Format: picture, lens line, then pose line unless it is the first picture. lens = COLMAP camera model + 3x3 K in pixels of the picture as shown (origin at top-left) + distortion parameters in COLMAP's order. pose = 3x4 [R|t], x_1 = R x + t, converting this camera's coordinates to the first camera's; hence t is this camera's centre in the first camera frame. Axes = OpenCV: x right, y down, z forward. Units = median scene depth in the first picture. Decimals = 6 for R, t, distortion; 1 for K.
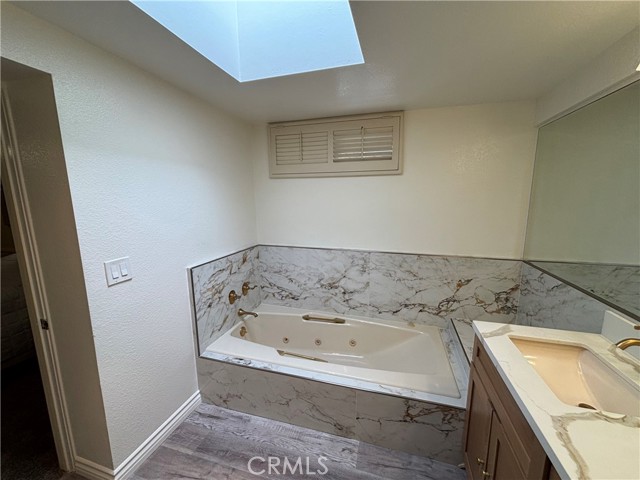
lens RADIAL K [[256.0, 0, 319.9], [0, 256.0, 238.3], [0, 0, 1]] dist [-0.002240, -0.000658]
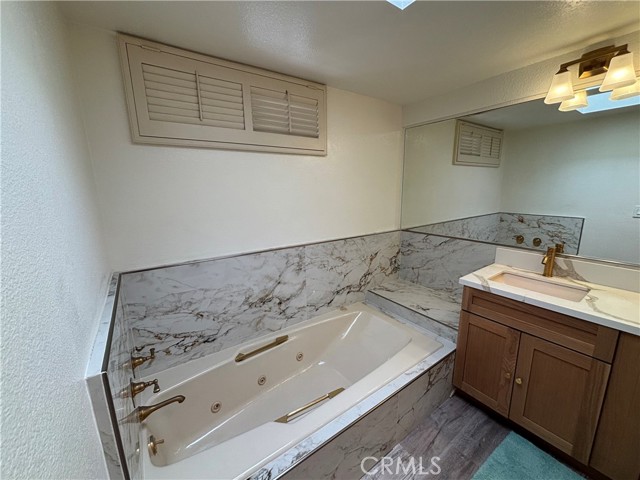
lens RADIAL K [[256.0, 0, 319.9], [0, 256.0, 238.3], [0, 0, 1]] dist [-0.002240, -0.000658]
pose [[0.620275, -0.158585, 0.768186, -0.442851], [0.134550, 0.986344, 0.094978, -0.046627], [-0.772758, 0.044447, 0.633143, 0.435608]]
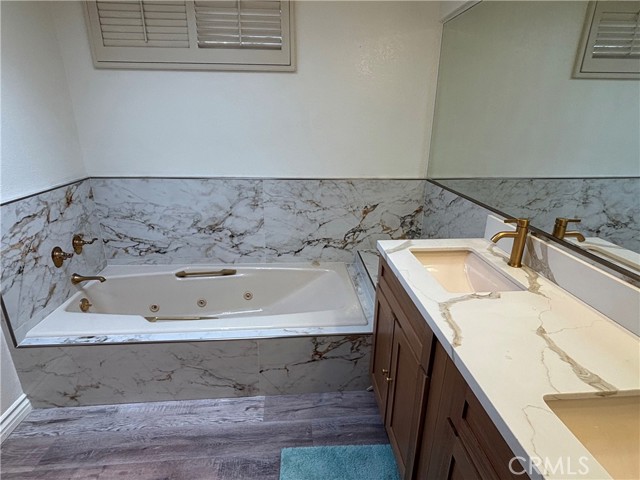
lens RADIAL K [[348.4, 0, 318.4], [0, 348.4, 235.3], [0, 0, 1]] dist [0.030355, -0.029128]
pose [[0.934809, -0.099458, 0.340940, -0.018812], [0.040234, 0.983464, 0.176578, 0.042279], [-0.352864, -0.151349, 0.923353, -0.053416]]
